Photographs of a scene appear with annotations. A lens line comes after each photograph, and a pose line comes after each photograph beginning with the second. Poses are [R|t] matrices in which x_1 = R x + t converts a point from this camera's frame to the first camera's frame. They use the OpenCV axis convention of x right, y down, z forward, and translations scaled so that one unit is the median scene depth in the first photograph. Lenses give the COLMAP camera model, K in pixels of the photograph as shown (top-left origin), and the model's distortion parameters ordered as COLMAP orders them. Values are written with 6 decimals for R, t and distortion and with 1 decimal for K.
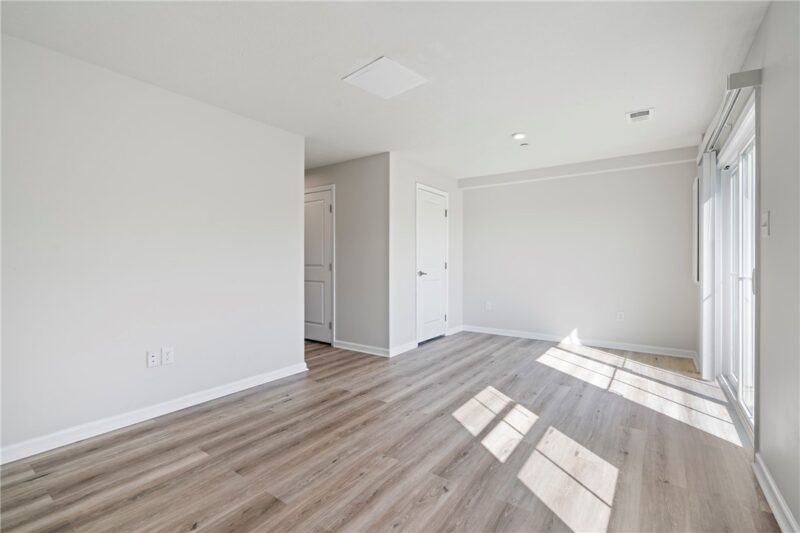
lens RADIAL K [[361.9, 0, 398.7], [0, 361.9, 264.5], [0, 0, 1]] dist [-0.000581, 0.000263]
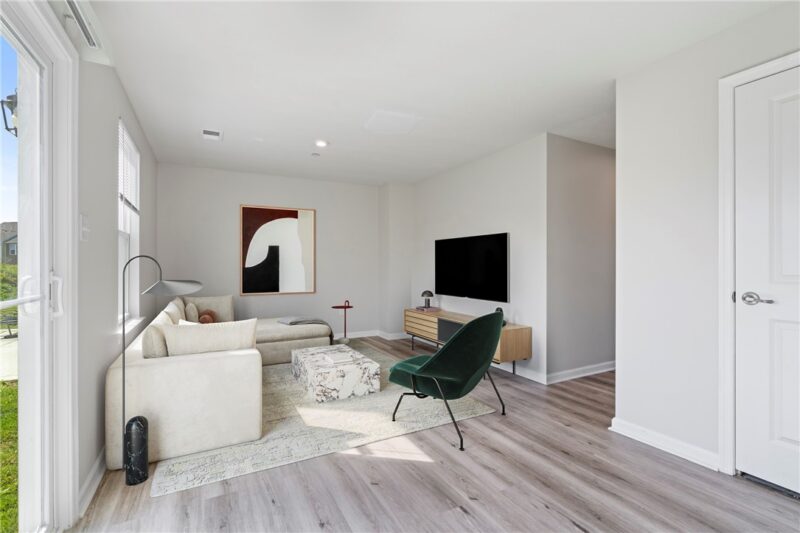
lens RADIAL K [[361.9, 0, 394.6], [0, 361.9, 265.3], [0, 0, 1]] dist [-0.000581, 0.000263]
pose [[-0.441719, 0.003463, -0.897147, 1.021805], [-0.007241, 0.999946, 0.007425, -0.020156], [0.897124, 0.009776, -0.441670, 1.458235]]
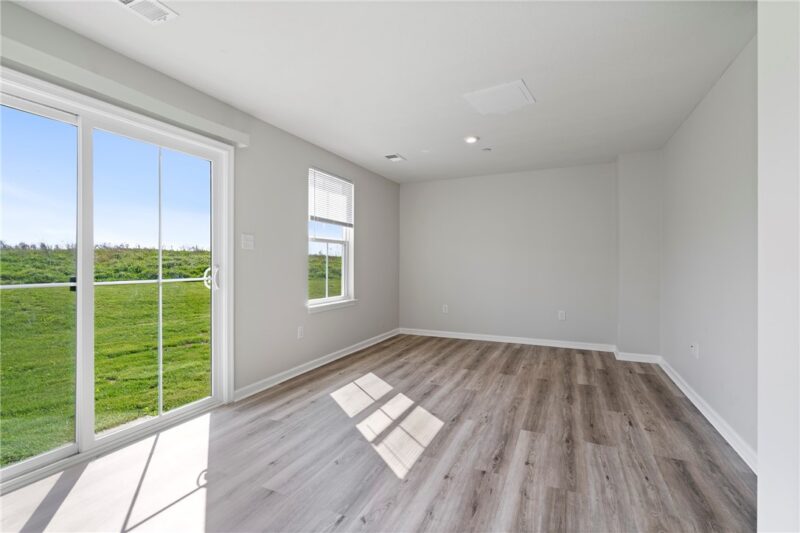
lens RADIAL K [[361.9, 0, 400.2], [0, 361.9, 262.0], [0, 0, 1]] dist [-0.000581, 0.000263]
pose [[-0.981704, -0.000243, -0.190411, 0.436740], [-0.001838, 0.999965, 0.008199, -0.021537], [0.190402, 0.008399, -0.981670, 1.883743]]
